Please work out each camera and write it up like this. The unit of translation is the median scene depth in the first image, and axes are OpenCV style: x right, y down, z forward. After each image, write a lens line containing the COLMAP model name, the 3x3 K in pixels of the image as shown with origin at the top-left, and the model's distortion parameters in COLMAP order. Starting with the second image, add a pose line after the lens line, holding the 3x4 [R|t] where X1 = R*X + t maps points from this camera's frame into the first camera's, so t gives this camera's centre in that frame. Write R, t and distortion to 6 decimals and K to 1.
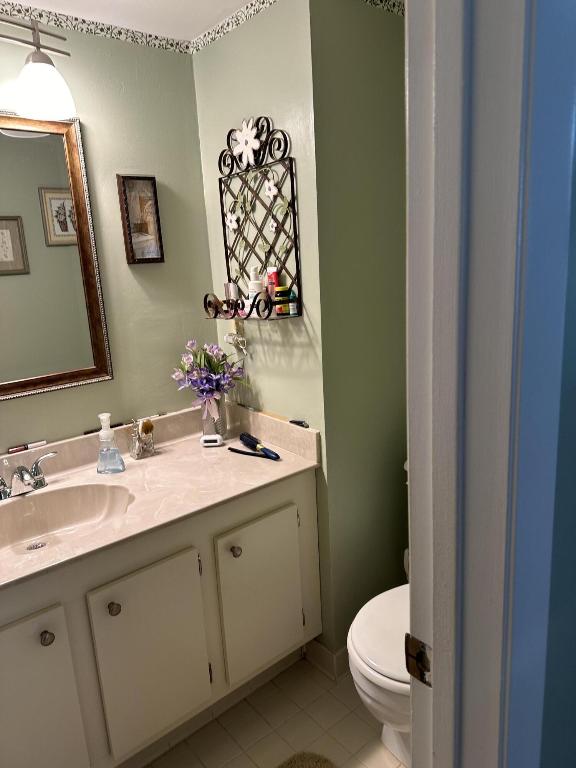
lens RADIAL K [[547.4, 0, 292.7], [0, 547.4, 380.1], [0, 0, 1]] dist [0.062737, -0.077372]
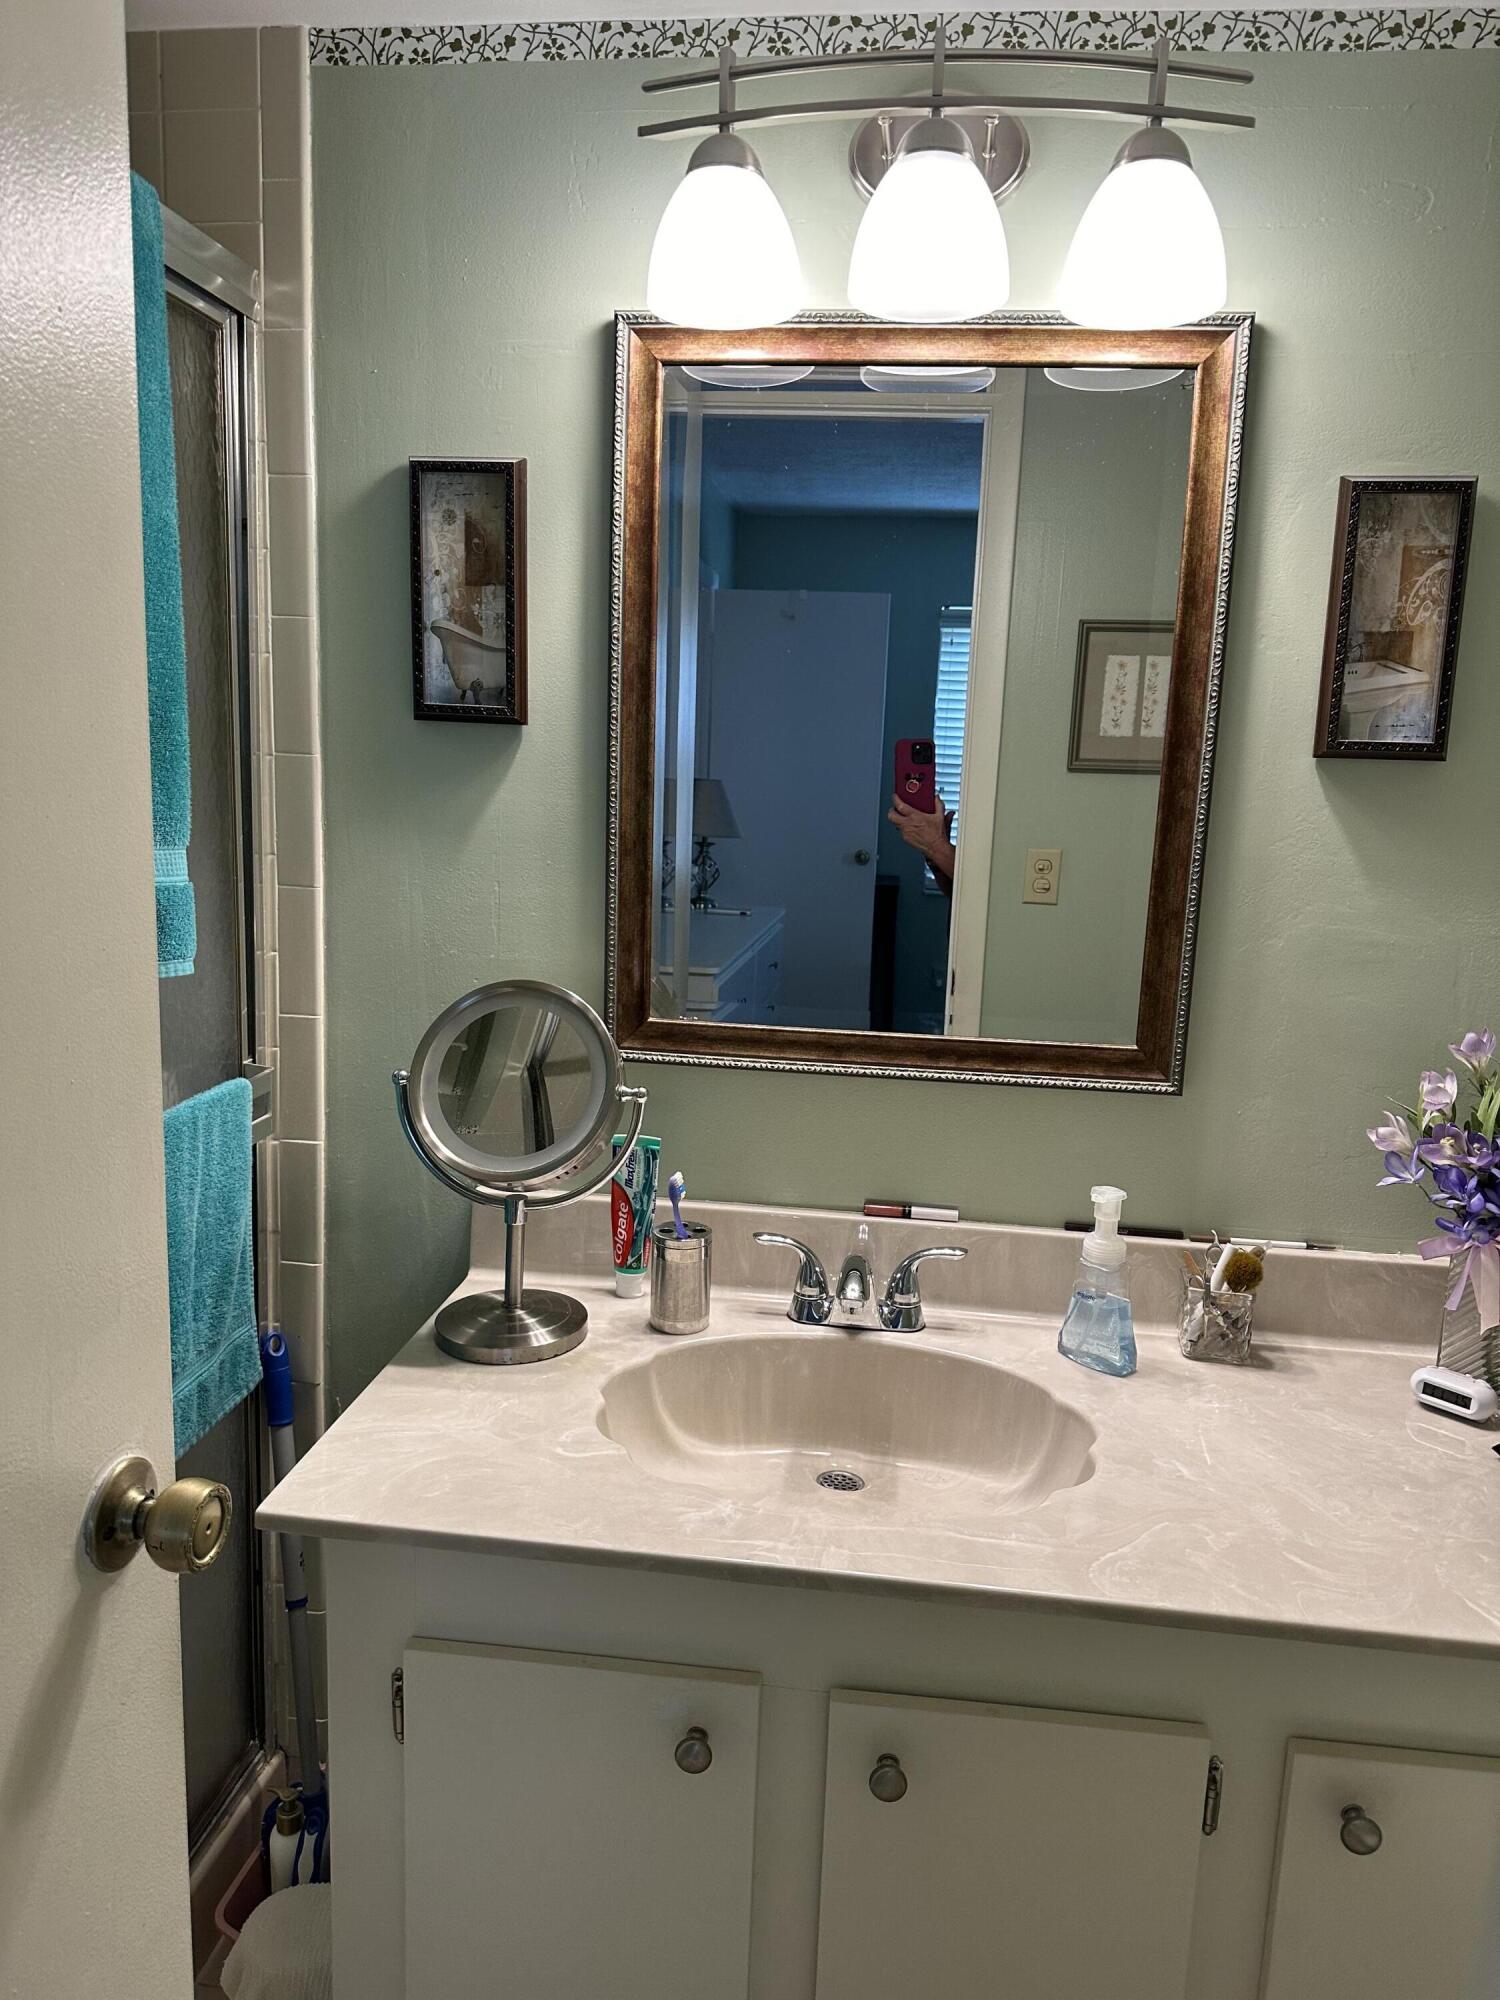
lens RADIAL K [[1425.6, 0, 762.2], [0, 1425.6, 989.9], [0, 0, 1]] dist [0.062737, -0.077372]
pose [[0.681317, 0.199383, -0.704311, 0.097300], [-0.237910, 0.970266, 0.044529, -0.042068], [0.692247, 0.137225, 0.708494, 0.215065]]
